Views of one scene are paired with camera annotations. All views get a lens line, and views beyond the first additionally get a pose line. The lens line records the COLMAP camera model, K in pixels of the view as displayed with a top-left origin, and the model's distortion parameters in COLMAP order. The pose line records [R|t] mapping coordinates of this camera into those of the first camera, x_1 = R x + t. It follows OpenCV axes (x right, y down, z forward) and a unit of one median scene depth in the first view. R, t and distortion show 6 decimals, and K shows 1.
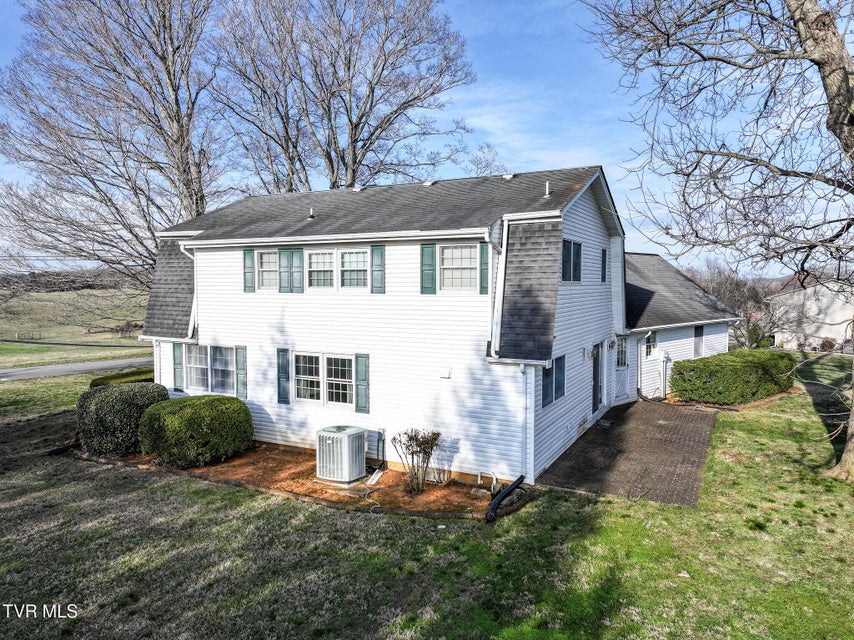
lens RADIAL K [[594.1, 0, 427.6], [0, 594.1, 321.5], [0, 0, 1]] dist [0.011600, 0.006555]
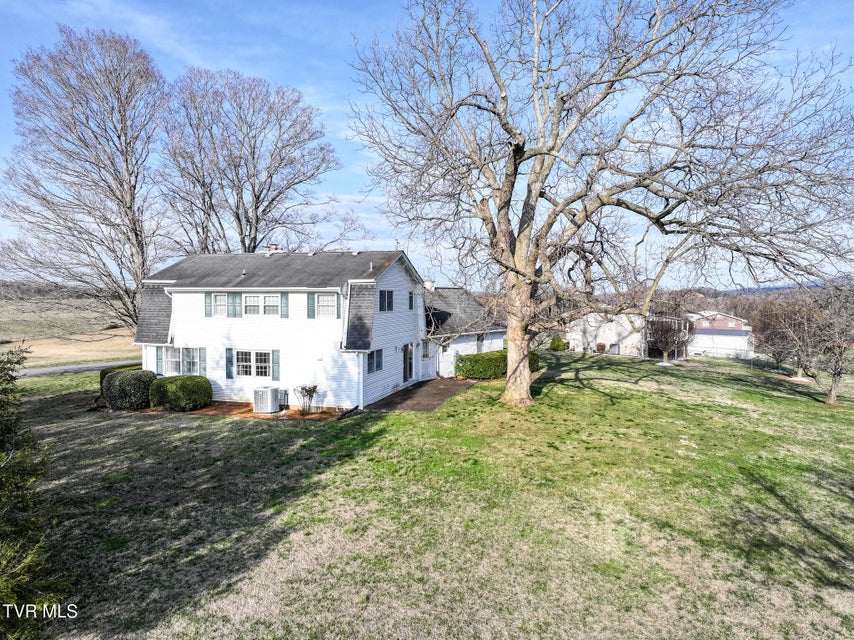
lens RADIAL K [[594.1, 0, 429.1], [0, 594.1, 316.8], [0, 0, 1]] dist [0.011600, 0.006555]
pose [[0.980302, -0.002954, 0.197485, -0.004199], [0.008729, 0.999559, -0.028378, 0.007060], [-0.197314, 0.029543, 0.979895, -0.931830]]
